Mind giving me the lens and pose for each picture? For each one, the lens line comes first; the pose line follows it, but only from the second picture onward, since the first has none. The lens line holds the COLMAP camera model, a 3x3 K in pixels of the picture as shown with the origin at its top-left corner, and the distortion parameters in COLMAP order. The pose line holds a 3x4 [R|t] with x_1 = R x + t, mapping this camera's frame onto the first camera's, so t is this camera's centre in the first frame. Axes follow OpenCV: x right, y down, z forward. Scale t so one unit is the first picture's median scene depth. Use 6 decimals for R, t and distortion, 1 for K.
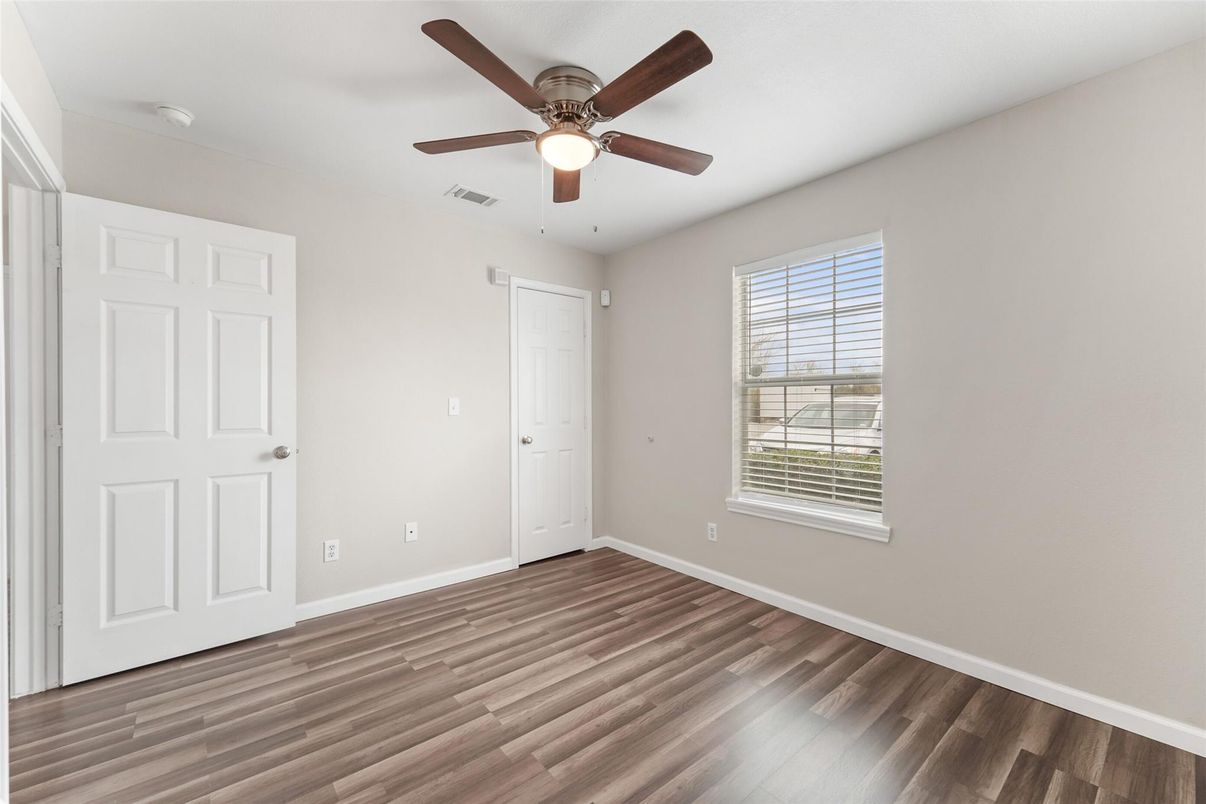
lens RADIAL K [[484.1, 0, 606.8], [0, 484.1, 403.6], [0, 0, 1]] dist [0.027892, -0.010809]
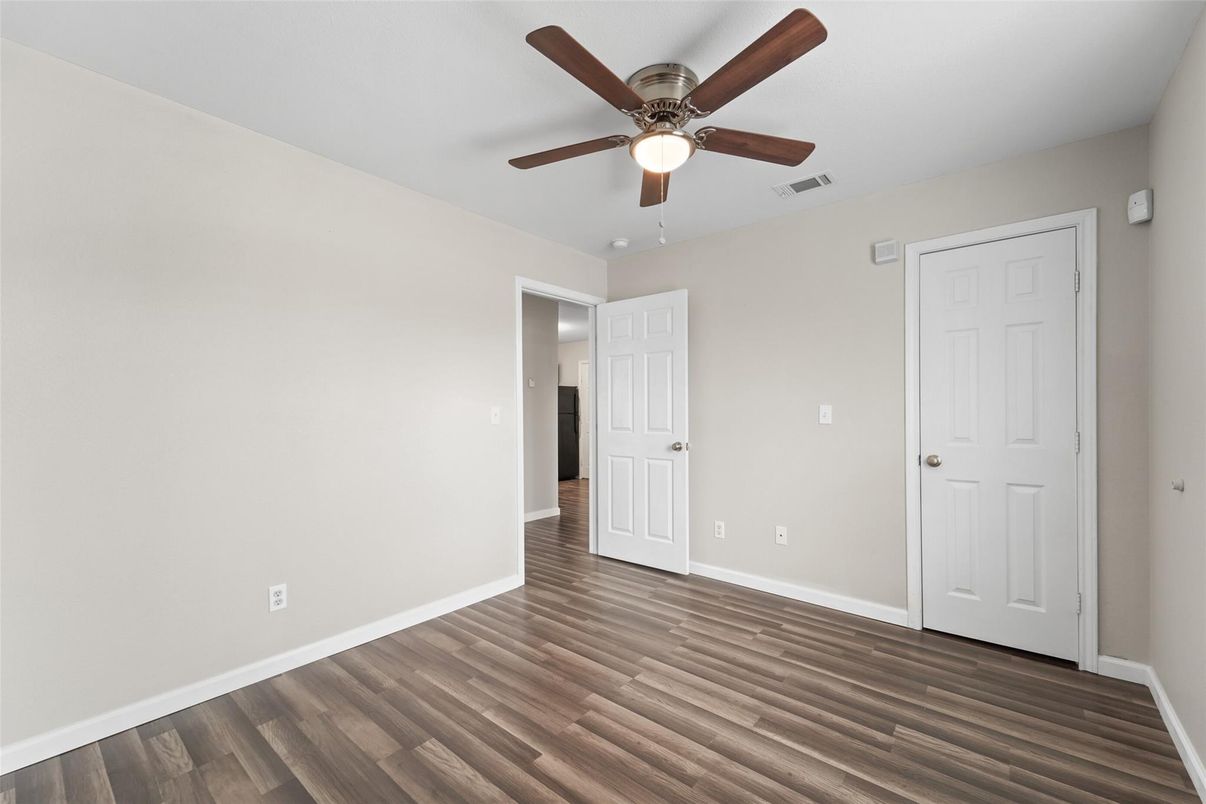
lens RADIAL K [[488.3, 0, 611.0], [0, 488.3, 411.7], [0, 0, 1]] dist [-0.000143, -0.000198]
pose [[0.177558, -0.003269, -0.984105, 0.656137], [0.001834, 0.999994, -0.002990, 0.004666], [0.984109, -0.001274, 0.177562, 0.551360]]
